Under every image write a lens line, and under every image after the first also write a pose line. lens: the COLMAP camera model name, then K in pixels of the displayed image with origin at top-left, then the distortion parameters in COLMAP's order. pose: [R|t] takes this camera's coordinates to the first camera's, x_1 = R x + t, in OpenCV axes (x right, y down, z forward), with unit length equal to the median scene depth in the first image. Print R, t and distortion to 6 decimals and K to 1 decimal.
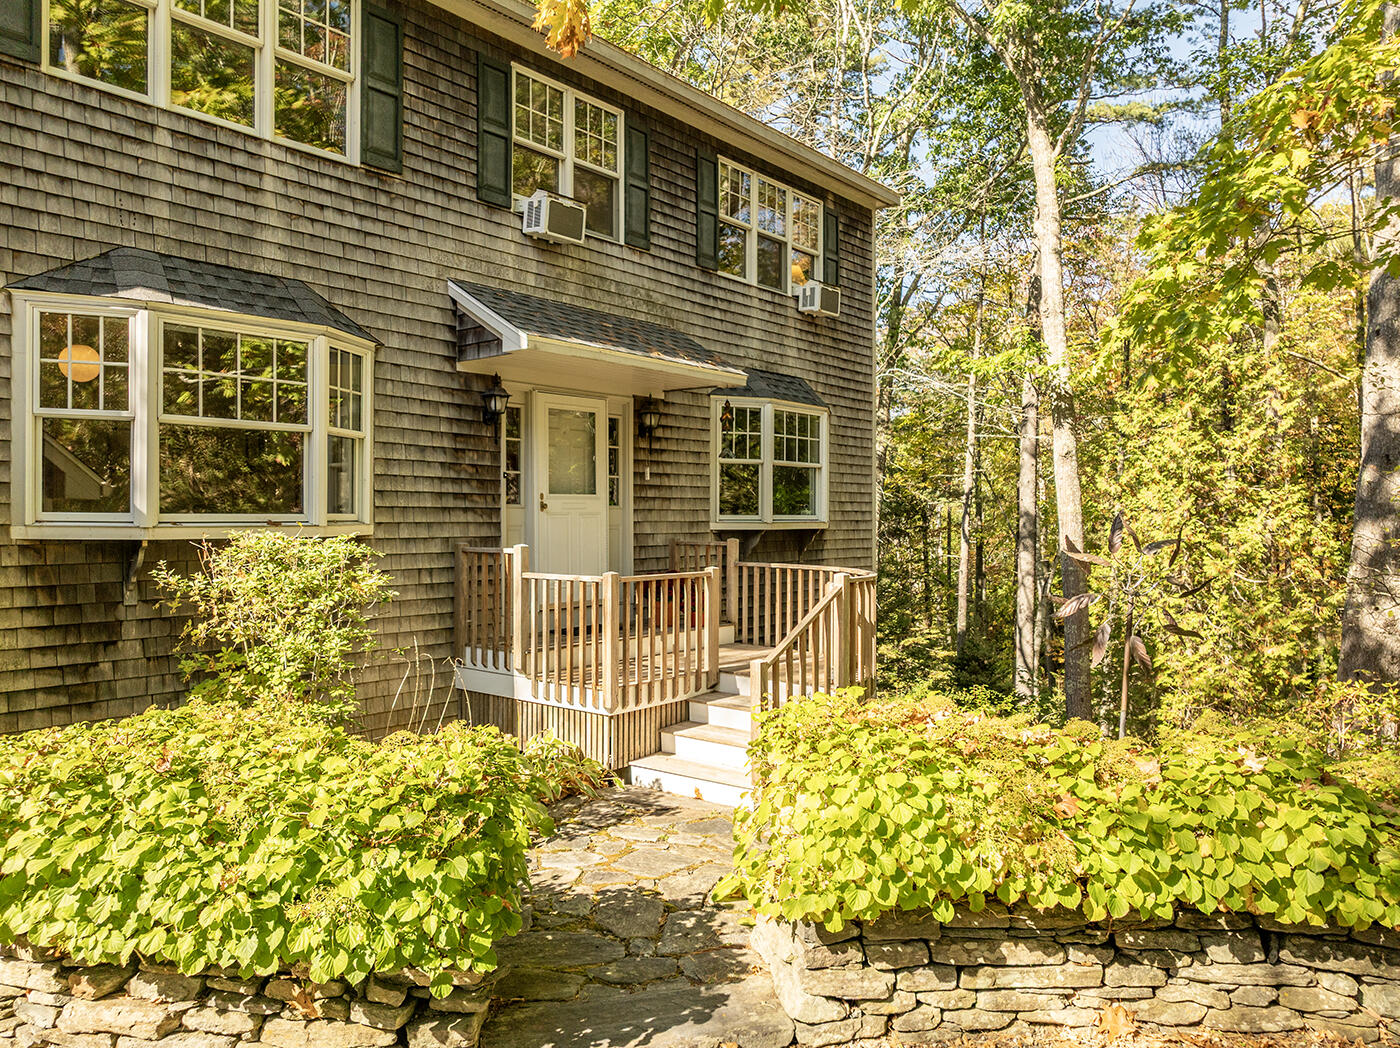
lens RADIAL K [[984.4, 0, 699.8], [0, 984.4, 522.5], [0, 0, 1]] dist [-0.002135, -0.001489]
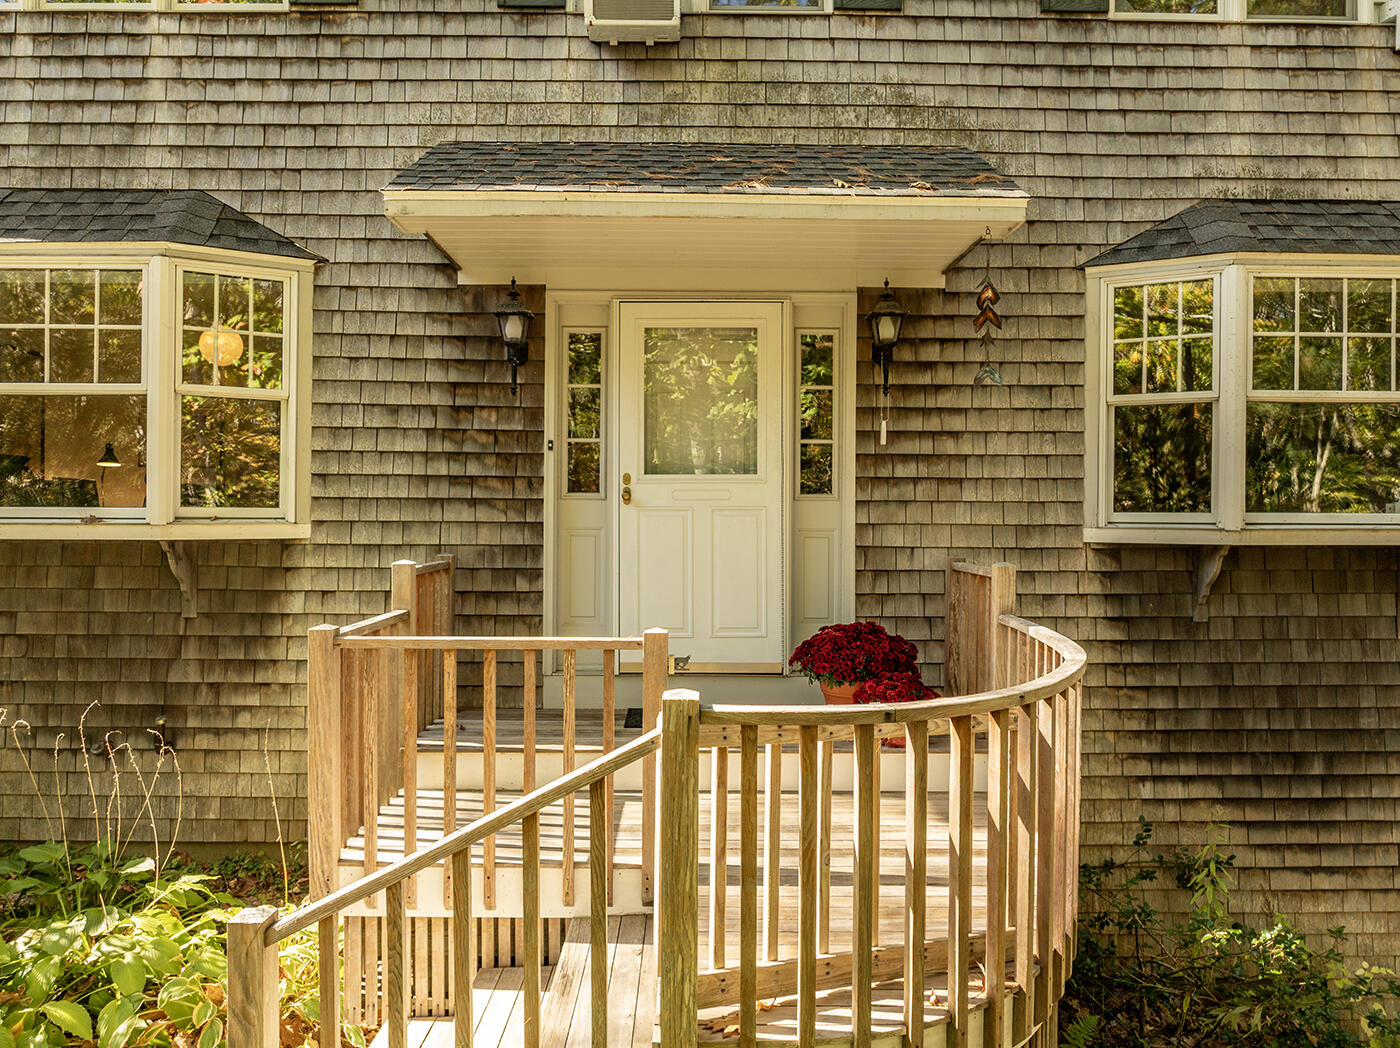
lens RADIAL K [[1275.8, 0, 700.0], [0, 1275.8, 520.8], [0, 0, 1]] dist [-0.009839, 0.000000]
pose [[0.646064, 0.007096, -0.763251, 0.494714], [-0.009873, 0.999951, 0.000939, -0.002952], [0.763220, 0.006929, 0.646102, 0.593021]]
